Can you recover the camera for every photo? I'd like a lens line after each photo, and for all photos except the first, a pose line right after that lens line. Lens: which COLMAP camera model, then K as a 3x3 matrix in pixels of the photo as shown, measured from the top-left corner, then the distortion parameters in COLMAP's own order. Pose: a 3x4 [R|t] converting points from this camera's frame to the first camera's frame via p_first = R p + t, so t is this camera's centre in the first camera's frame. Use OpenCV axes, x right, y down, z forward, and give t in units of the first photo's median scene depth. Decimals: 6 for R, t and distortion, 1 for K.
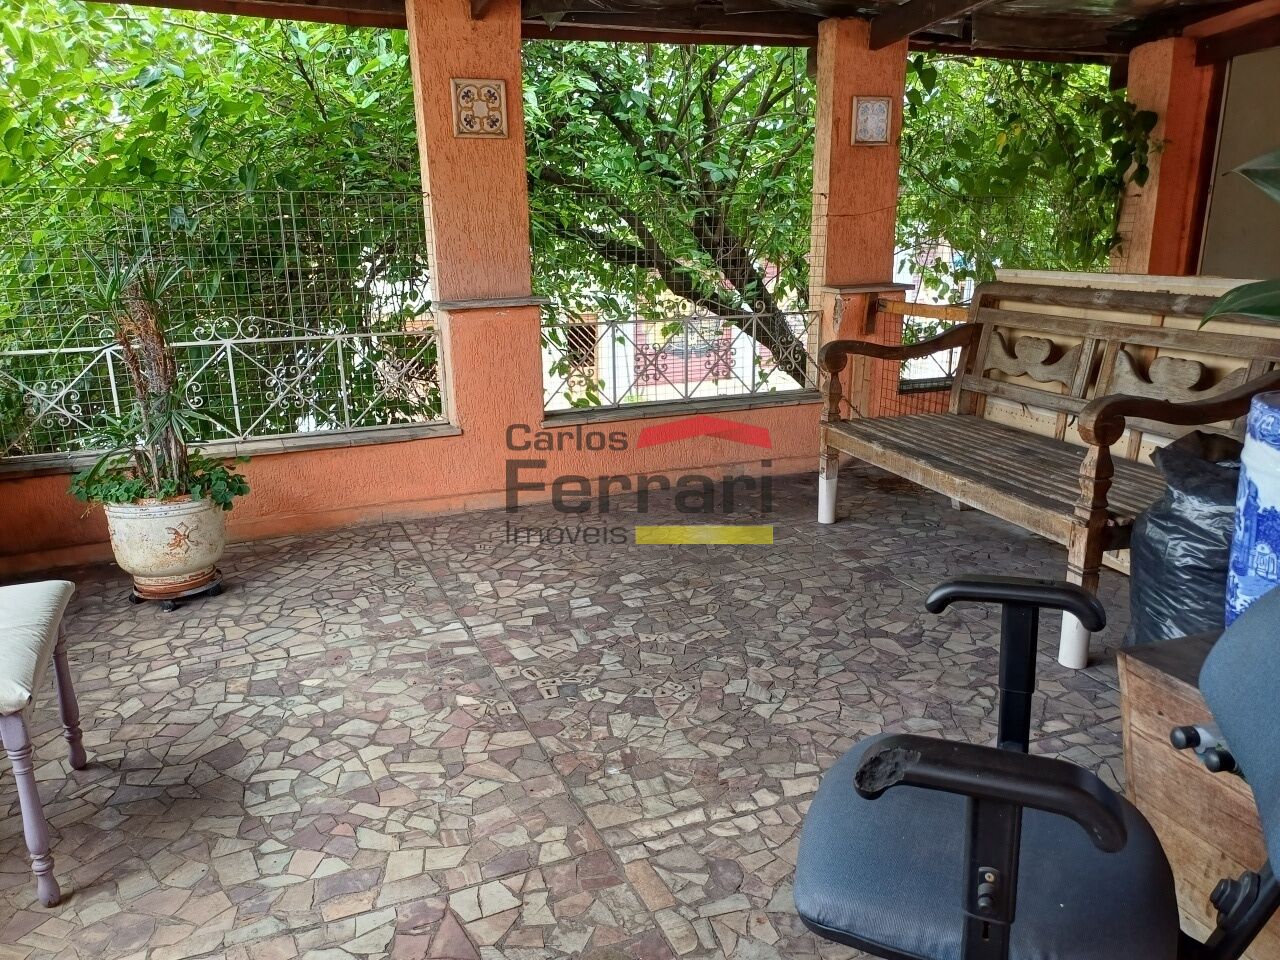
lens RADIAL K [[945.1, 0, 641.5], [0, 945.1, 478.0], [0, 0, 1]] dist [0.023931, -0.010835]
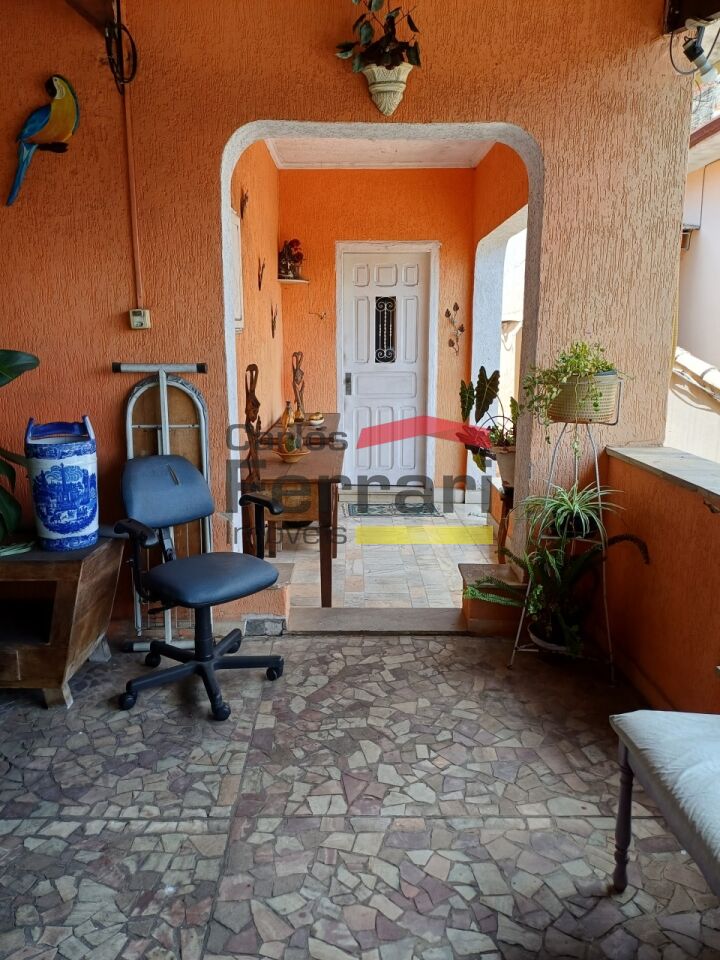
lens RADIAL K [[708.8, 0, 359.9], [0, 708.8, 478.7], [0, 0, 1]] dist [0.023931, -0.010835]
pose [[-0.922535, -0.063397, 0.380670, -0.577437], [0.112020, 0.899951, 0.421354, -0.486509], [-0.369297, 0.431356, -0.823135, 1.571549]]
